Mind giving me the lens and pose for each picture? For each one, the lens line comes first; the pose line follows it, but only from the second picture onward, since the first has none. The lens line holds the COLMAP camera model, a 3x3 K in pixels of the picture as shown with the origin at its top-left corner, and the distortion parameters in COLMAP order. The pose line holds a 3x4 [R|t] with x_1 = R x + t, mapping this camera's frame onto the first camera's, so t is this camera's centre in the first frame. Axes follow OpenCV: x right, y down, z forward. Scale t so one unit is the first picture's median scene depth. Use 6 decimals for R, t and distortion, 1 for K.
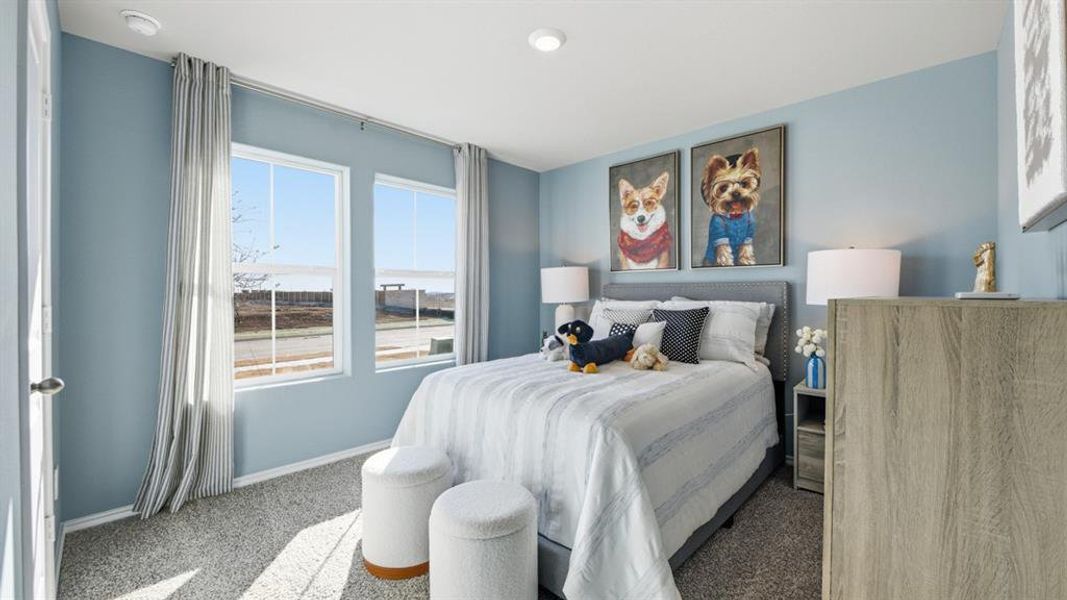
lens RADIAL K [[427.3, 0, 534.5], [0, 427.3, 295.8], [0, 0, 1]] dist [-0.007466, 0.000521]
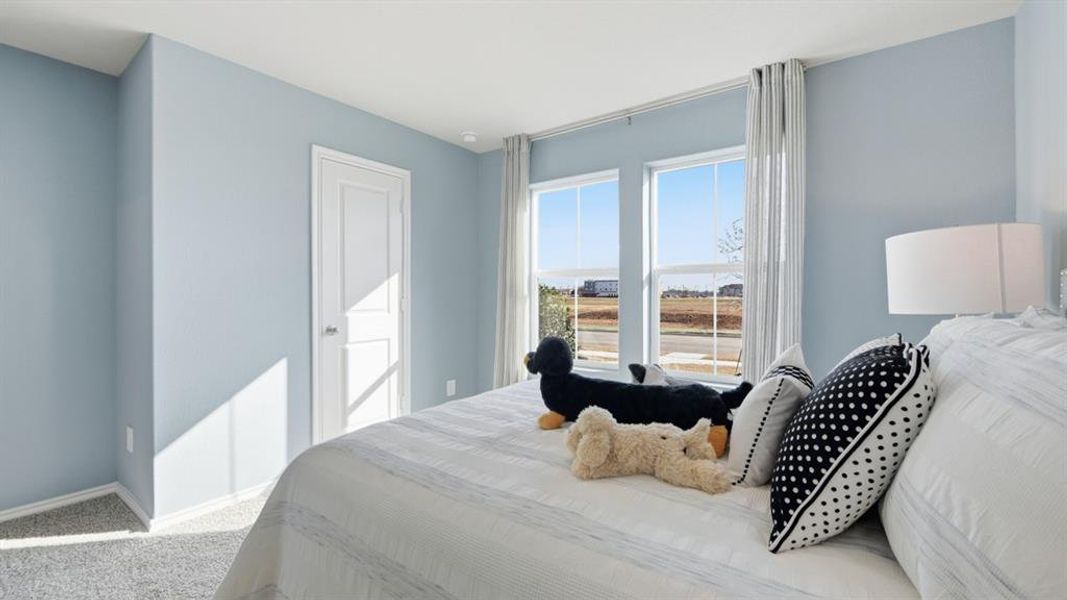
lens RADIAL K [[427.3, 0, 536.2], [0, 427.3, 298.6], [0, 0, 1]] dist [-0.007466, 0.000521]
pose [[0.155453, 0.010343, -0.987789, 0.457761], [0.000715, 0.999944, 0.010583, -0.003096], [0.987843, -0.002352, 0.155437, 0.552055]]
